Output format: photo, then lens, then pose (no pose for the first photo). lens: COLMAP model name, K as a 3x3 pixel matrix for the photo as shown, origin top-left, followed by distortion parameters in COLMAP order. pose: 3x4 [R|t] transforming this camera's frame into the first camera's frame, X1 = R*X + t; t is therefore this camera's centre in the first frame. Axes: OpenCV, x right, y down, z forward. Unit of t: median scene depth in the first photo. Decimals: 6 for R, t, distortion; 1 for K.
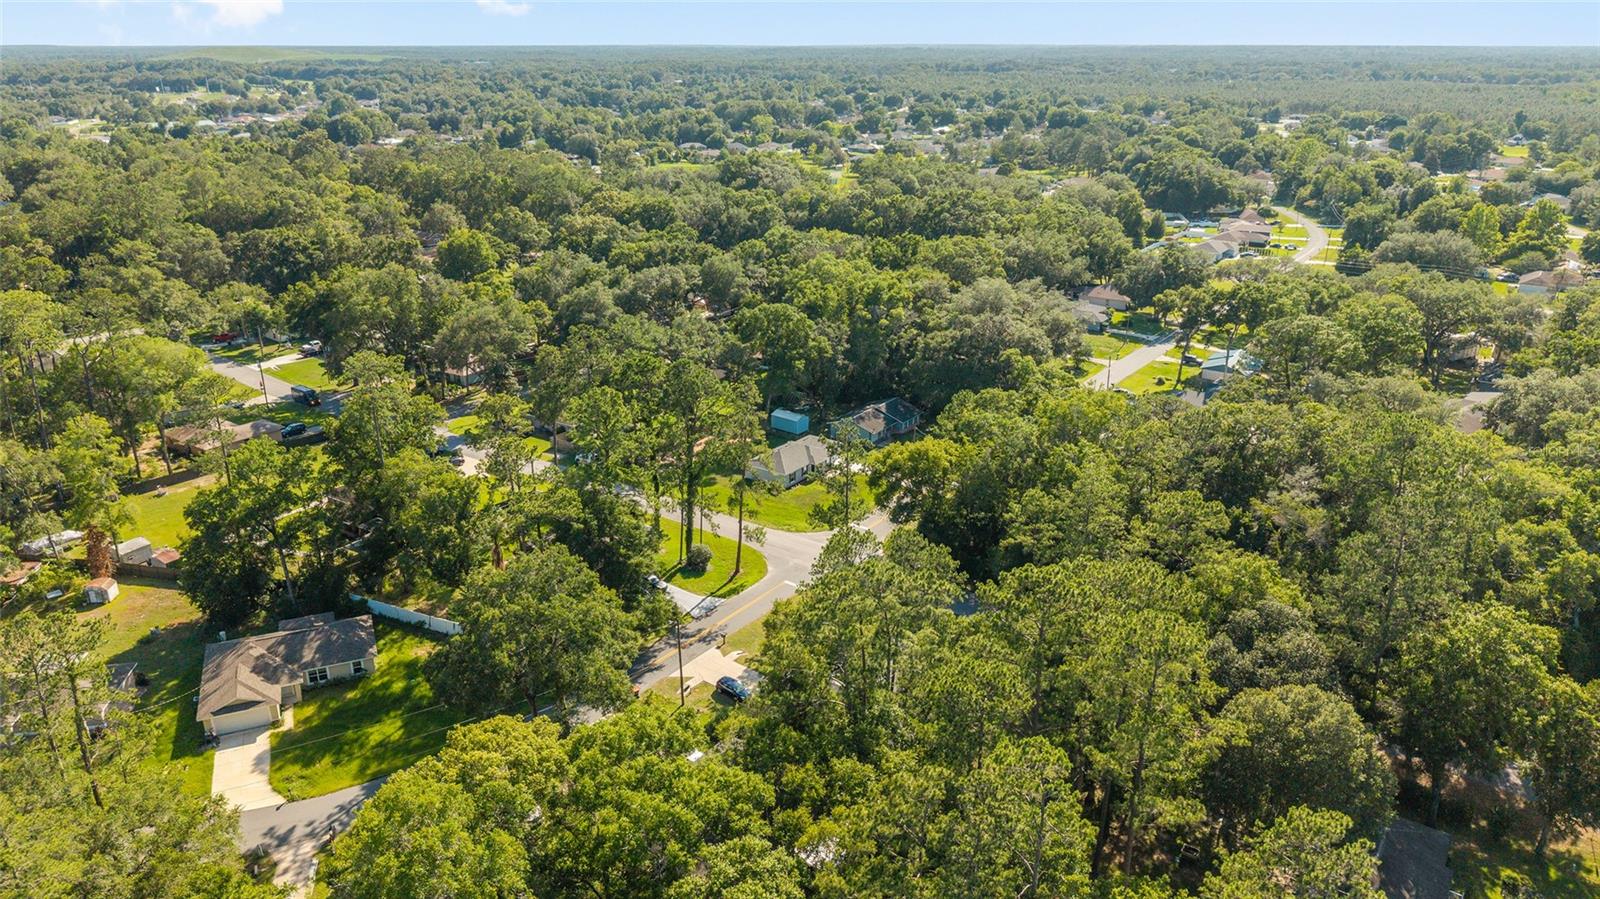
lens RADIAL K [[1102.5, 0, 800.0], [0, 1102.5, 449.5], [0, 0, 1]] dist [-0.003329, 0.019053]
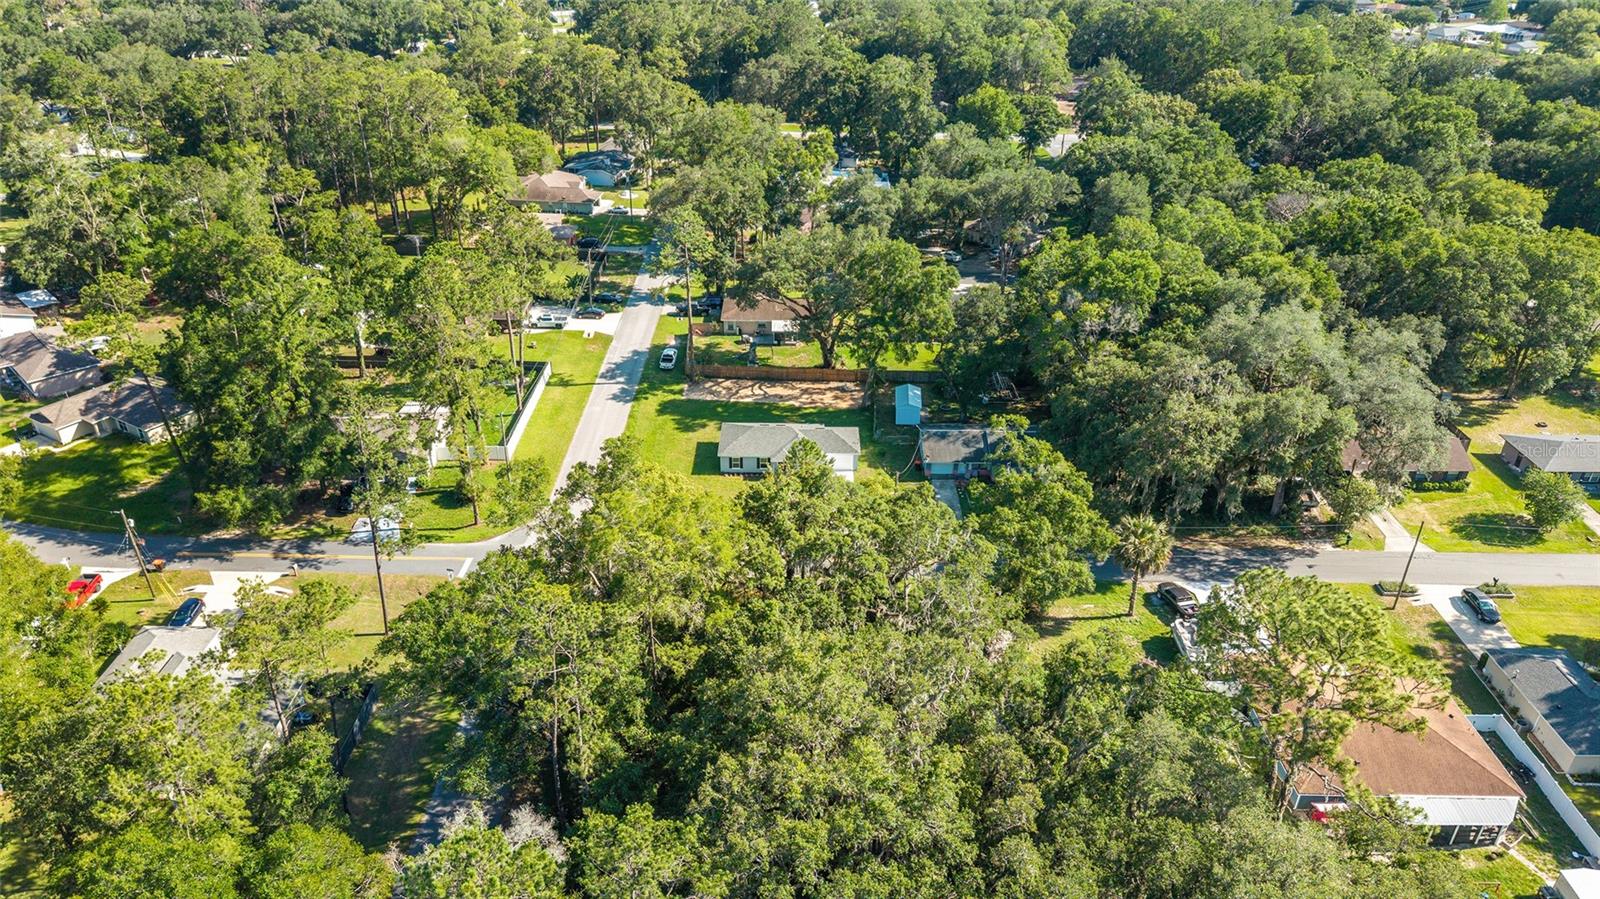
lens RADIAL K [[1102.5, 0, 800.0], [0, 1102.5, 449.5], [0, 0, 1]] dist [-0.003329, 0.019053]
pose [[0.575530, 0.389572, -0.719027, 0.481073], [-0.290887, 0.919261, 0.265225, -0.169284], [0.764297, 0.056511, 0.642383, 0.464328]]
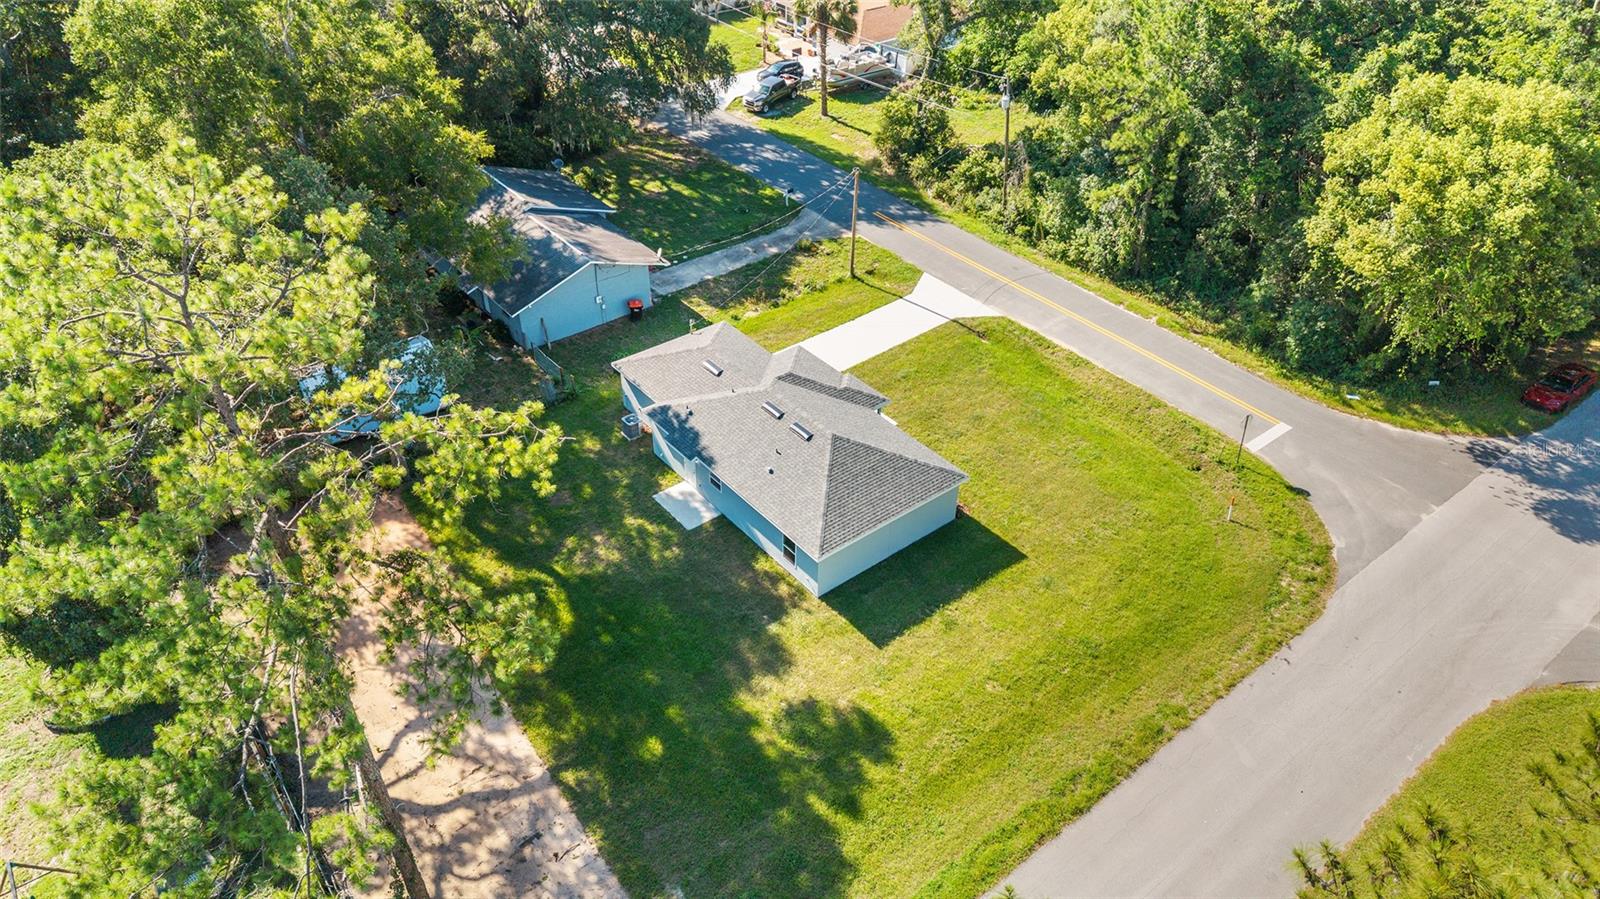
lens RADIAL K [[1080.0, 0, 827.6], [0, 1080.0, 448.4], [0, 0, 1]] dist [-0.001635, -0.001750]
pose [[0.248118, -0.583862, 0.773009, -0.190972], [0.318490, 0.802768, 0.504111, -0.110809], [-0.914878, 0.121117, 0.385135, 0.782211]]
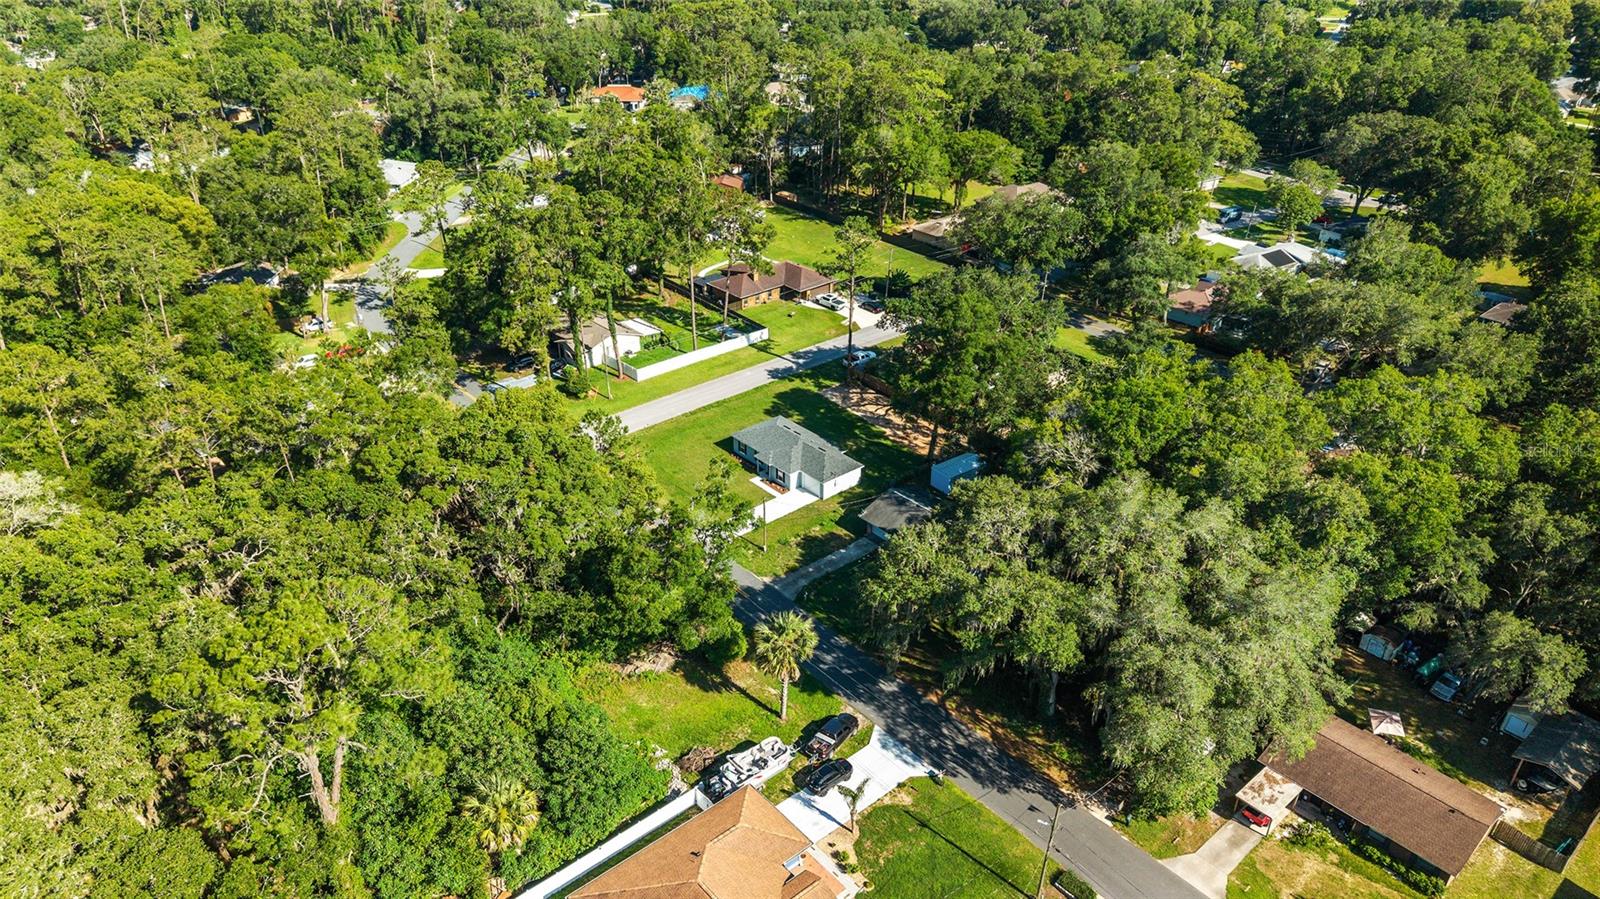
lens RADIAL K [[1056.8, 0, 792.1], [0, 1056.8, 441.0], [0, 0, 1]] dist [0.041335, 0.000236]
pose [[-0.234242, 0.453918, -0.859703, 0.560550], [-0.345265, 0.787817, 0.510036, -0.334452], [0.908803, 0.416297, -0.027818, 0.899182]]
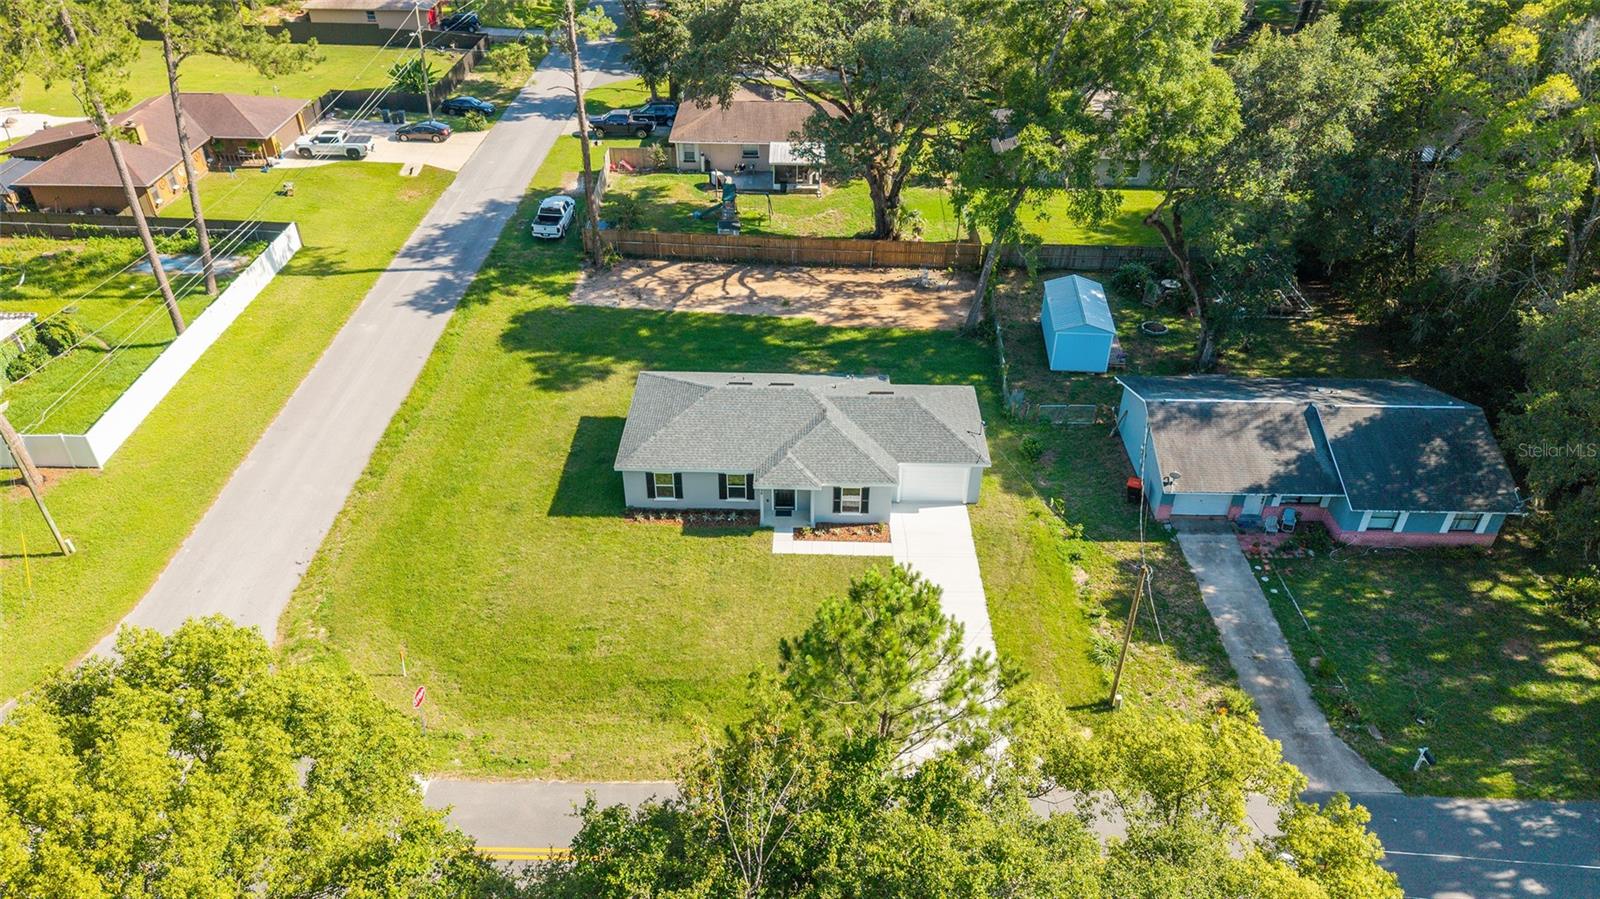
lens RADIAL K [[1092.6, 0, 800.0], [0, 1092.6, 449.5], [0, 0, 1]] dist [0.035678, -0.114055]
pose [[0.565057, 0.471584, -0.676992, 0.175228], [-0.293210, 0.881761, 0.369493, -0.086125], [0.771193, -0.010284, 0.636519, 0.720400]]
